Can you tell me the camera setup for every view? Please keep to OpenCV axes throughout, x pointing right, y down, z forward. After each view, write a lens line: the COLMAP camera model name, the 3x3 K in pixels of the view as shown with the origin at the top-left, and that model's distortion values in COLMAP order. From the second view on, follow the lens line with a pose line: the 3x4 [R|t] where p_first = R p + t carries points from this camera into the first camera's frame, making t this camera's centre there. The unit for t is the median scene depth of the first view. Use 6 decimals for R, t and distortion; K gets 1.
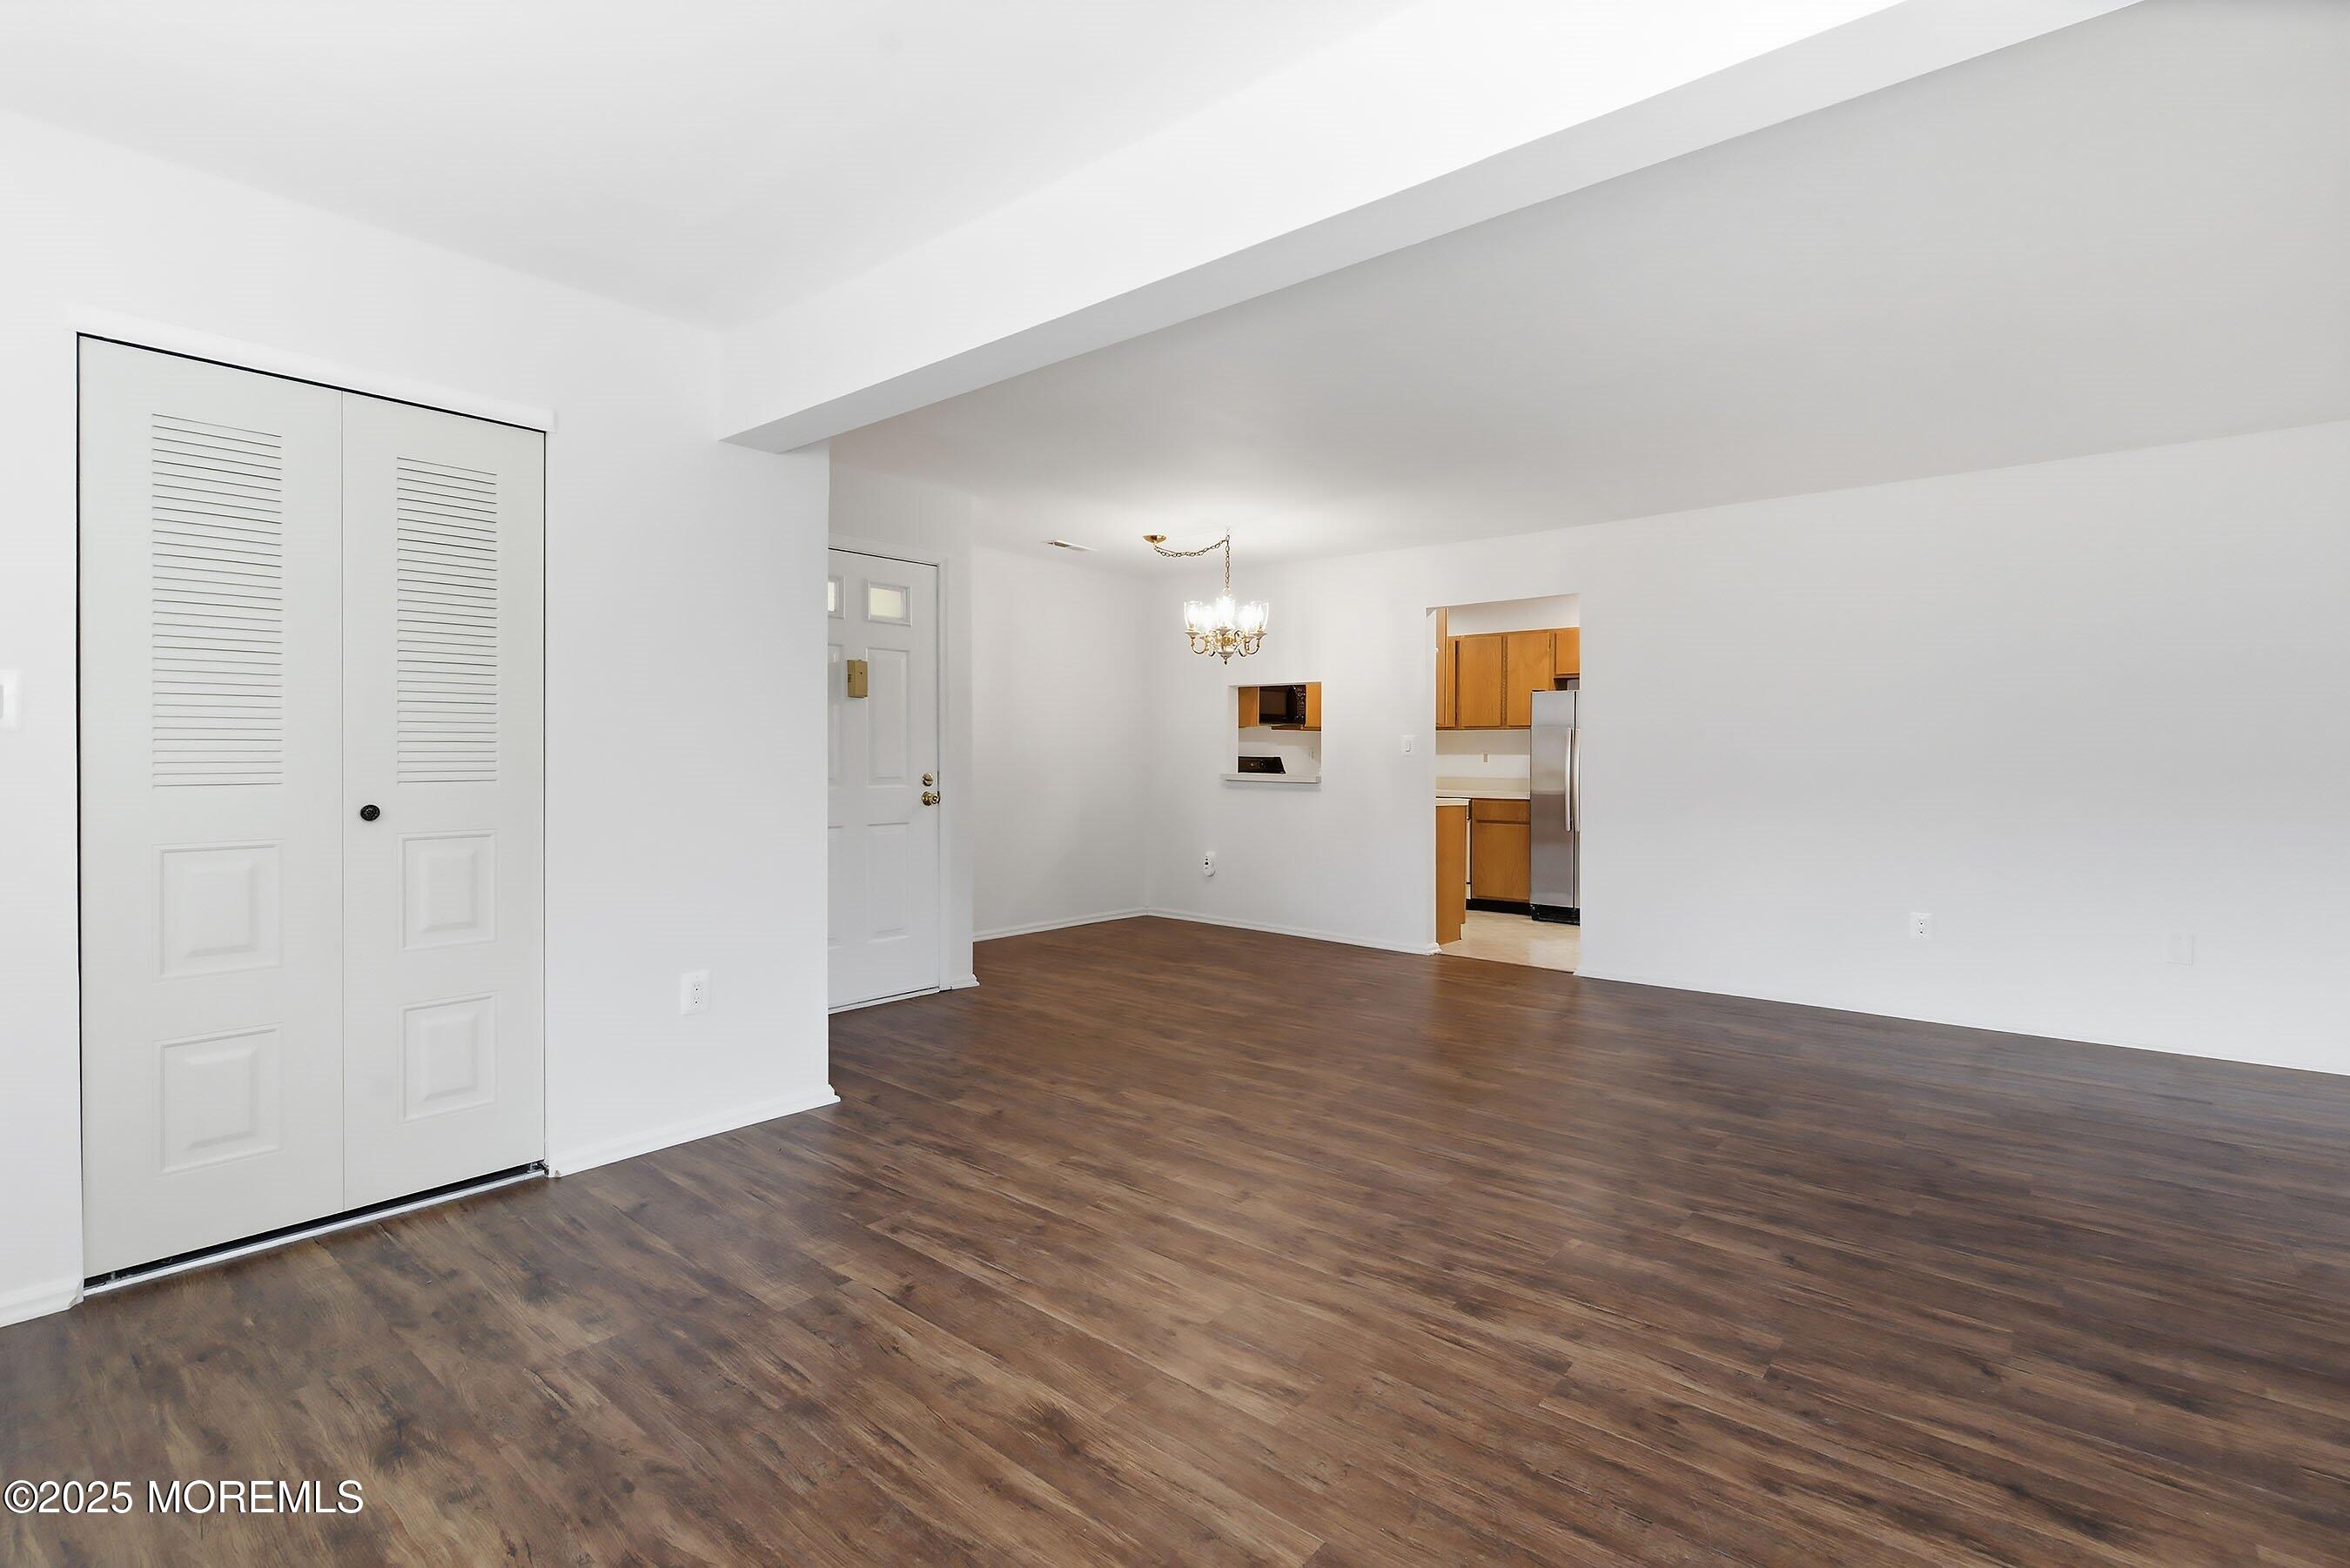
lens RADIAL K [[1095.3, 0, 1169.5], [0, 1095.3, 703.5], [0, 0, 1]] dist [-0.002178, -0.000846]
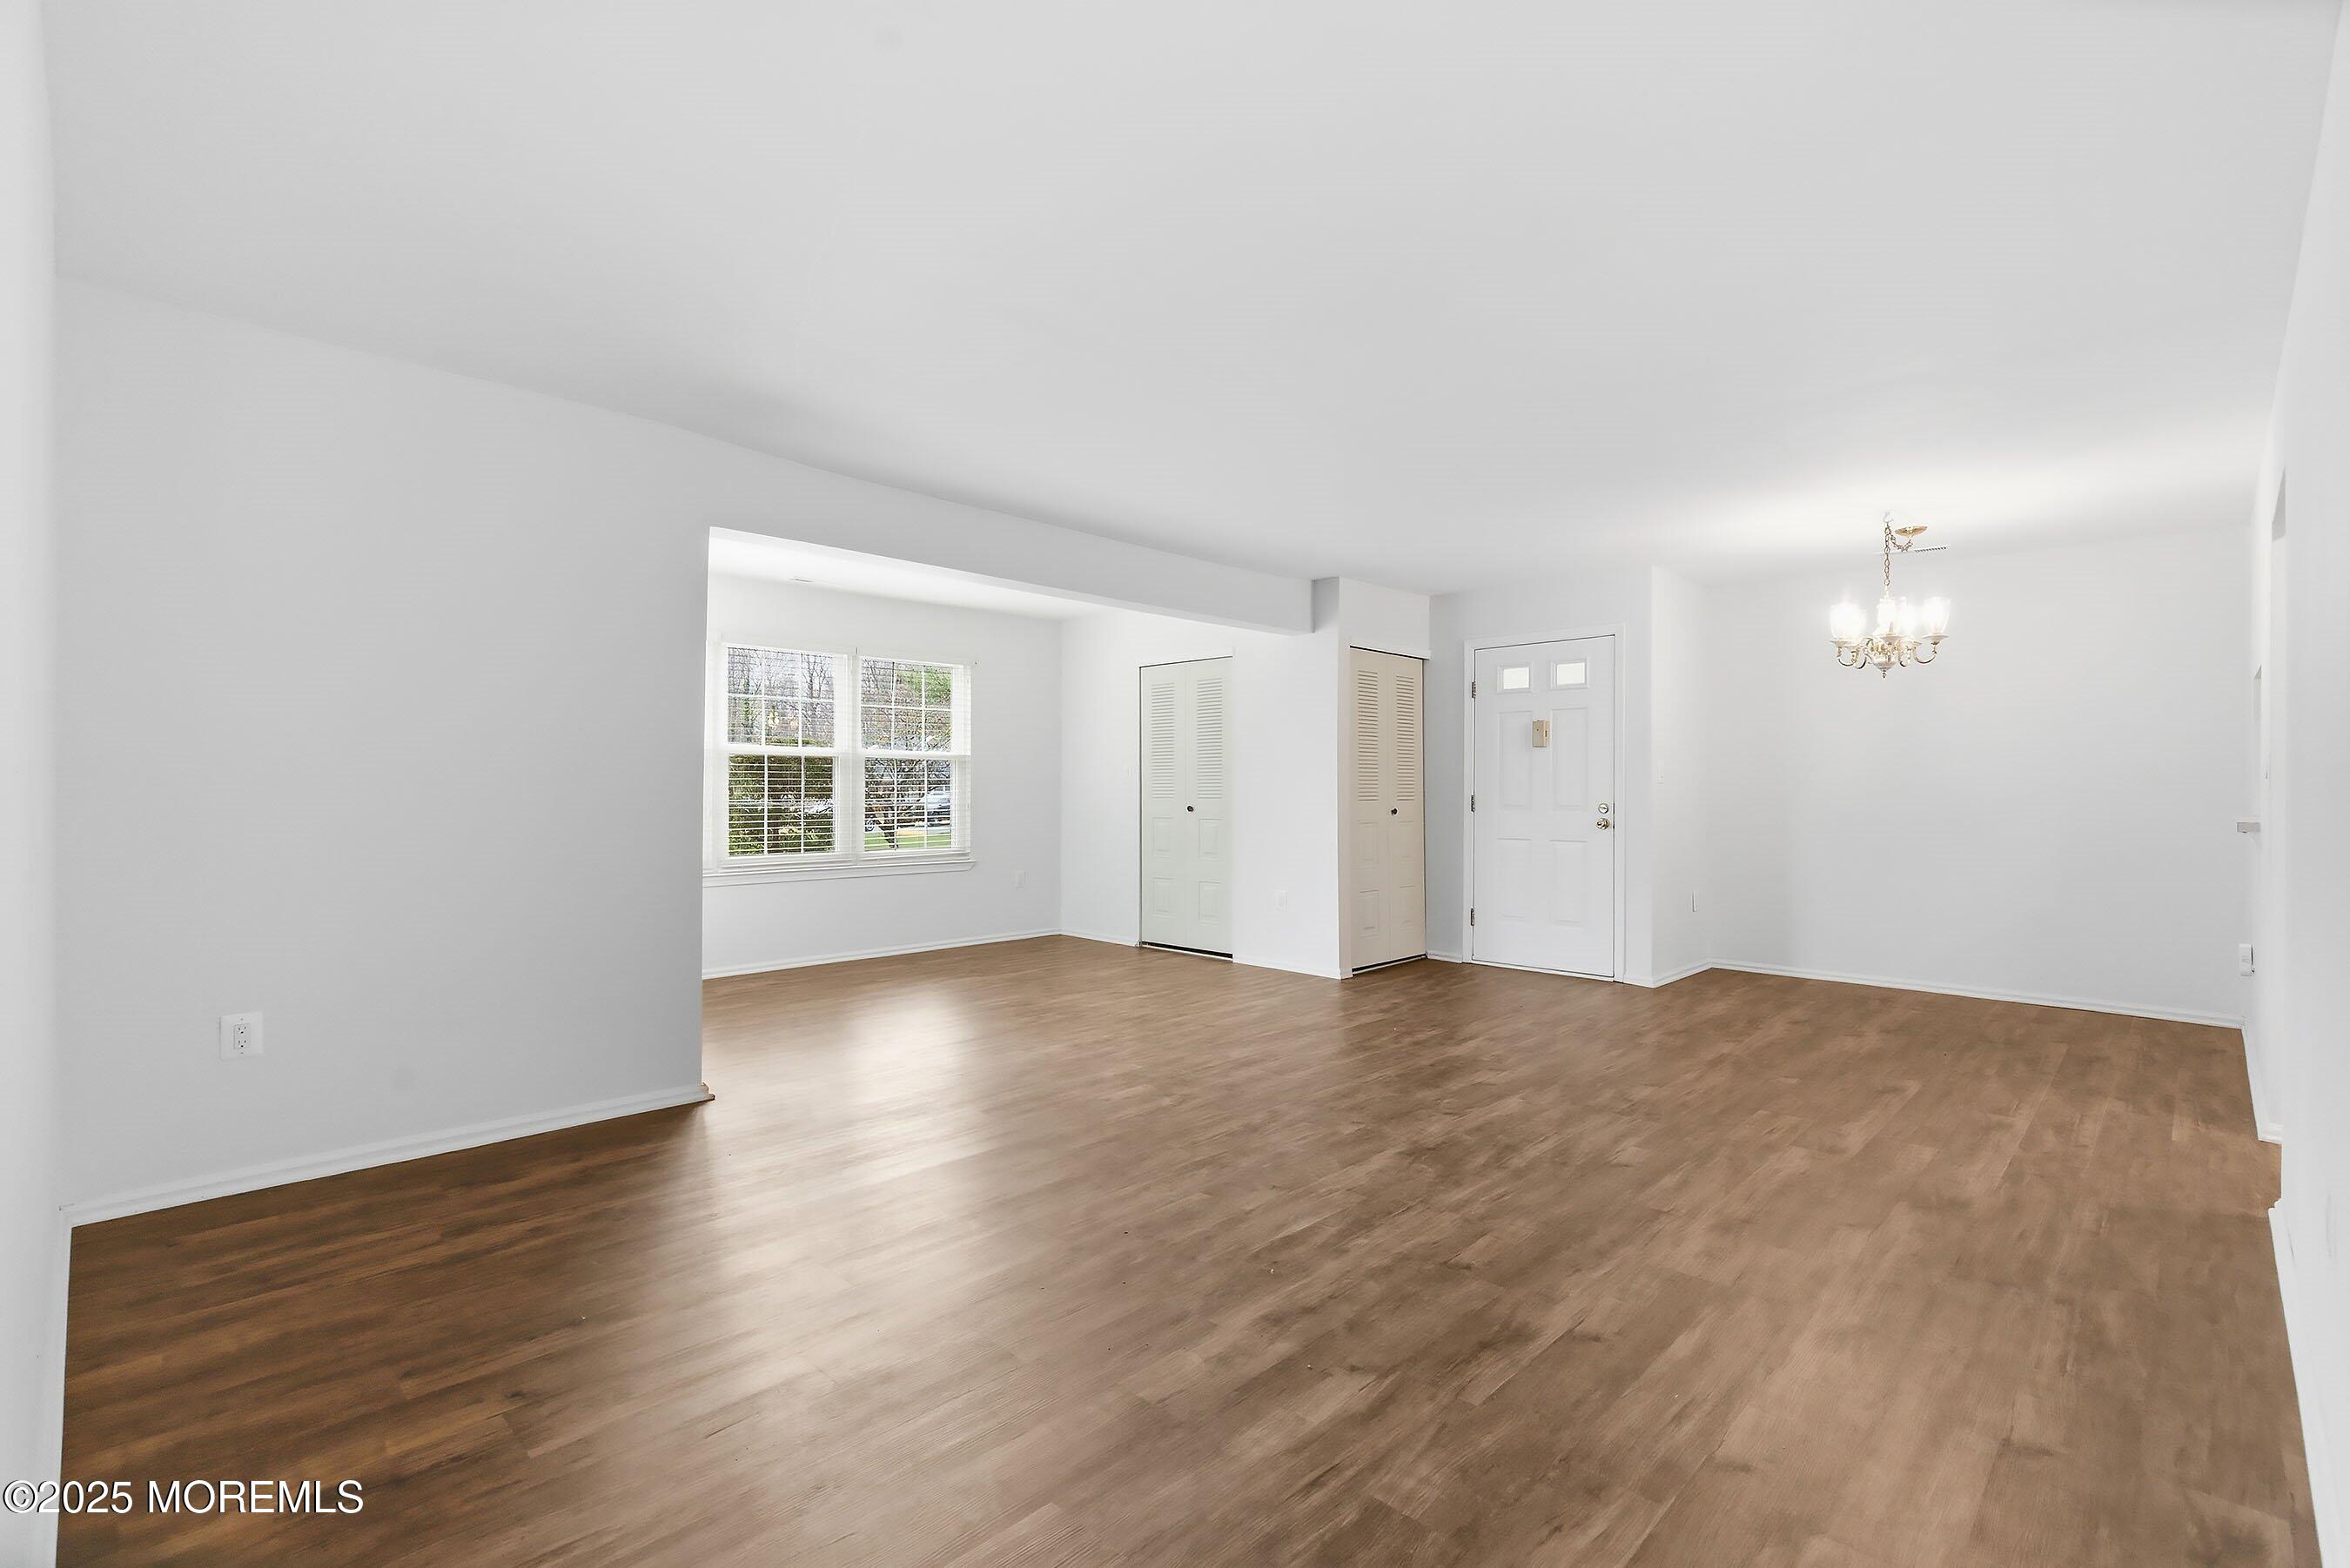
lens RADIAL K [[1052.7, 0, 1175.0], [0, 1052.7, 784.0], [0, 0, 1]] dist [-0.000212, 0.000245]
pose [[-0.067063, -0.008906, -0.997709, 2.056310], [0.042486, 0.999028, -0.011773, 0.070826], [0.996844, -0.043178, -0.066620, 1.205604]]
